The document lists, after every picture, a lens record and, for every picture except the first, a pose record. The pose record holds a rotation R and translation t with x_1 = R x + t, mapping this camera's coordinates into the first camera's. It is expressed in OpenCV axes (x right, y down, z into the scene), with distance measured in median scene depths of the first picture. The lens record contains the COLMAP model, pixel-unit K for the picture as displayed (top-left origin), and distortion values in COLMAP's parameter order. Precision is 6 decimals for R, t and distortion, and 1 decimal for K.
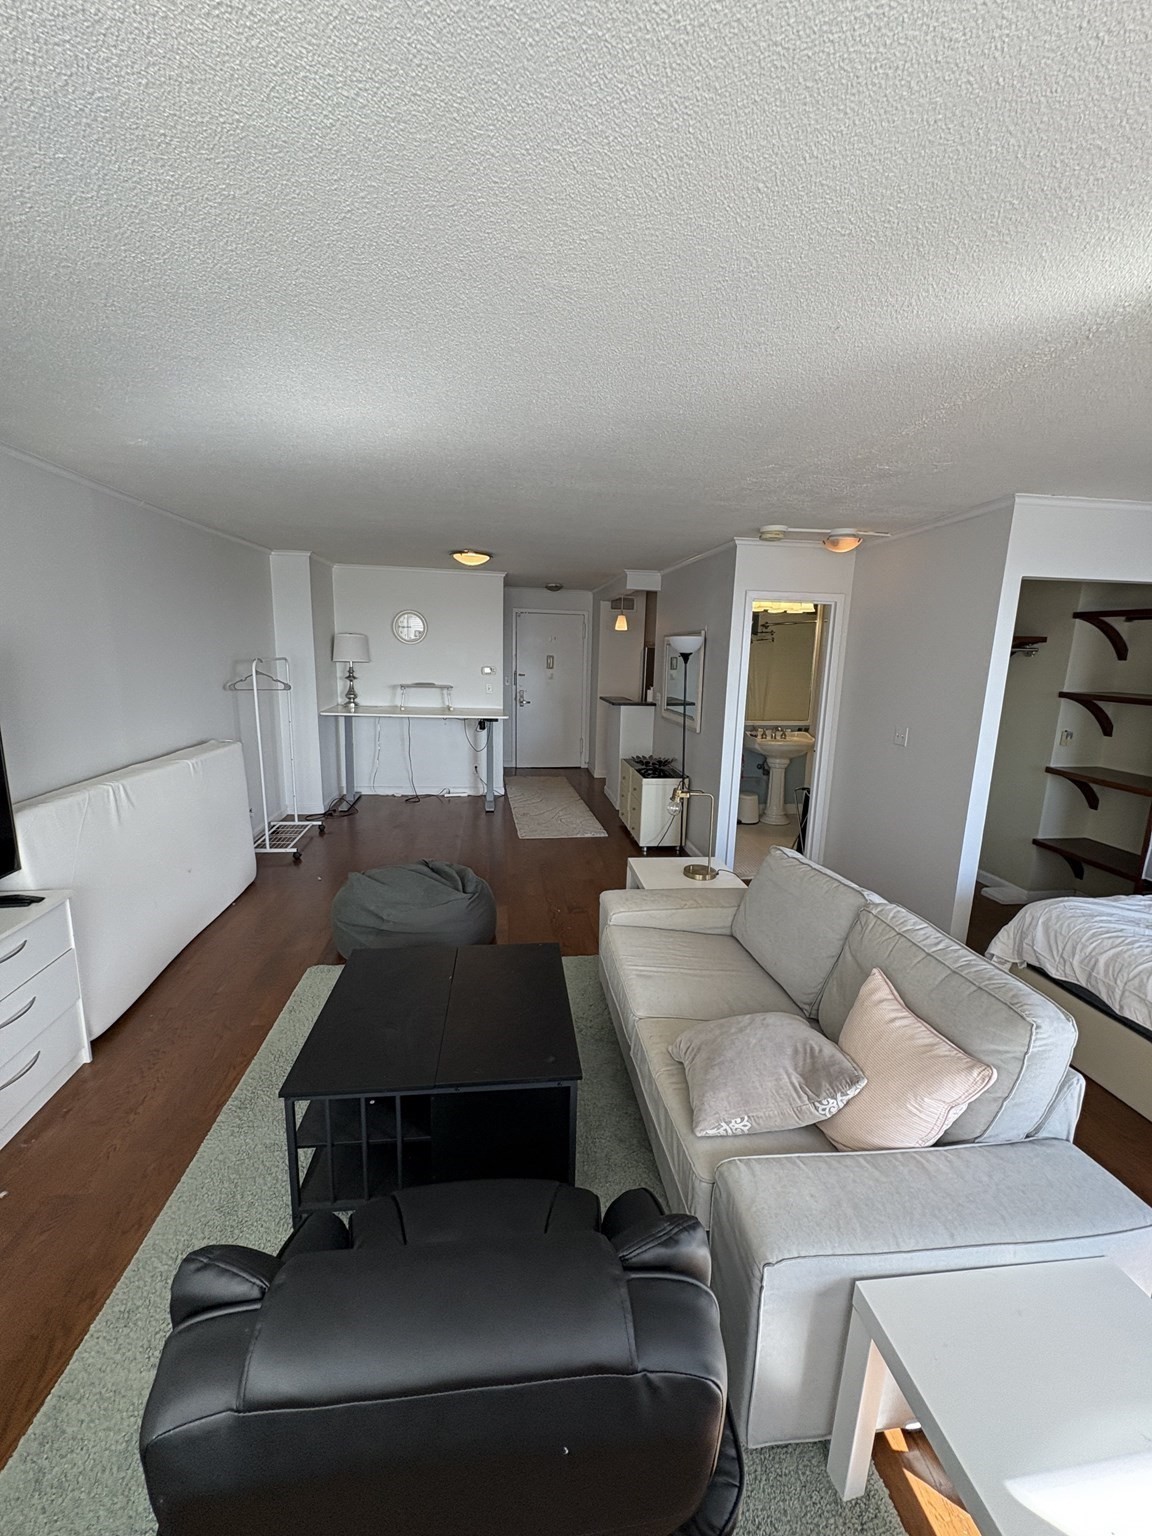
lens RADIAL K [[616.6, 0, 576.0], [0, 616.6, 768.0], [0, 0, 1]] dist [0.003870, 0.000396]
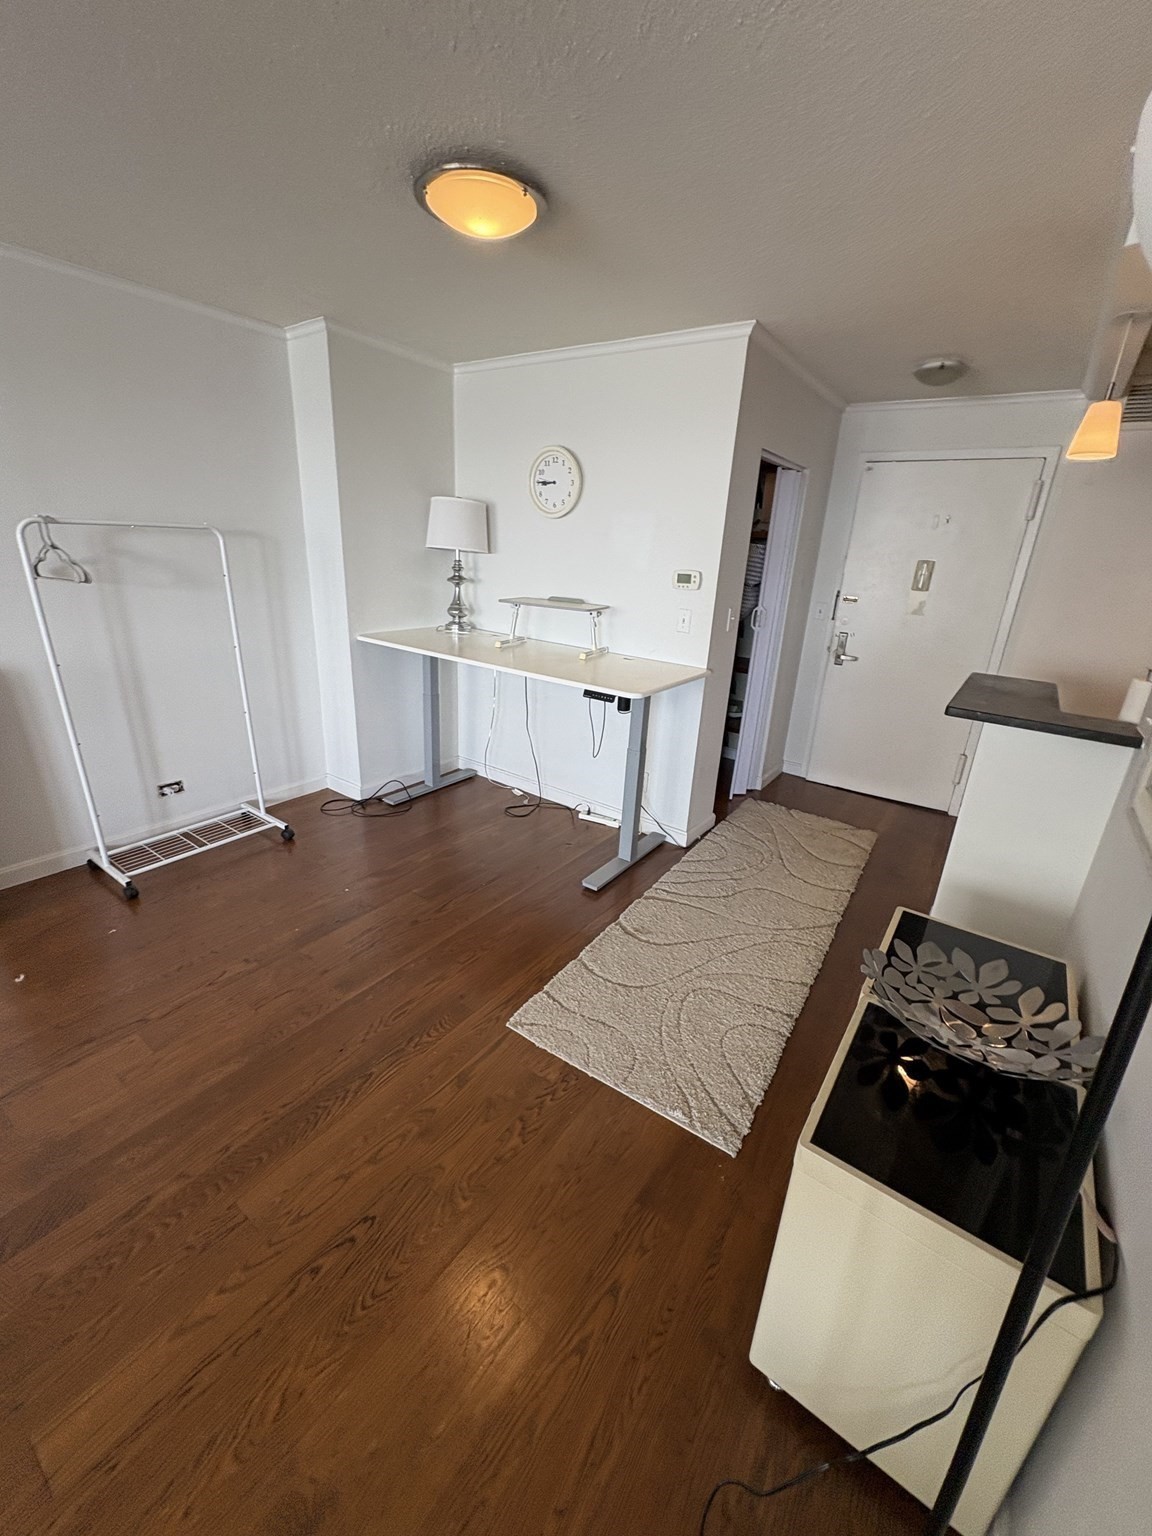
lens RADIAL K [[610.7, 0, 578.0], [0, 610.7, 765.8], [0, 0, 1]] dist [0.001359, 0.000105]
pose [[0.730572, 0.243223, -0.638049, 0.256076], [-0.164331, 0.969575, 0.181439, -0.212139], [0.662767, -0.027703, 0.748313, 1.372768]]
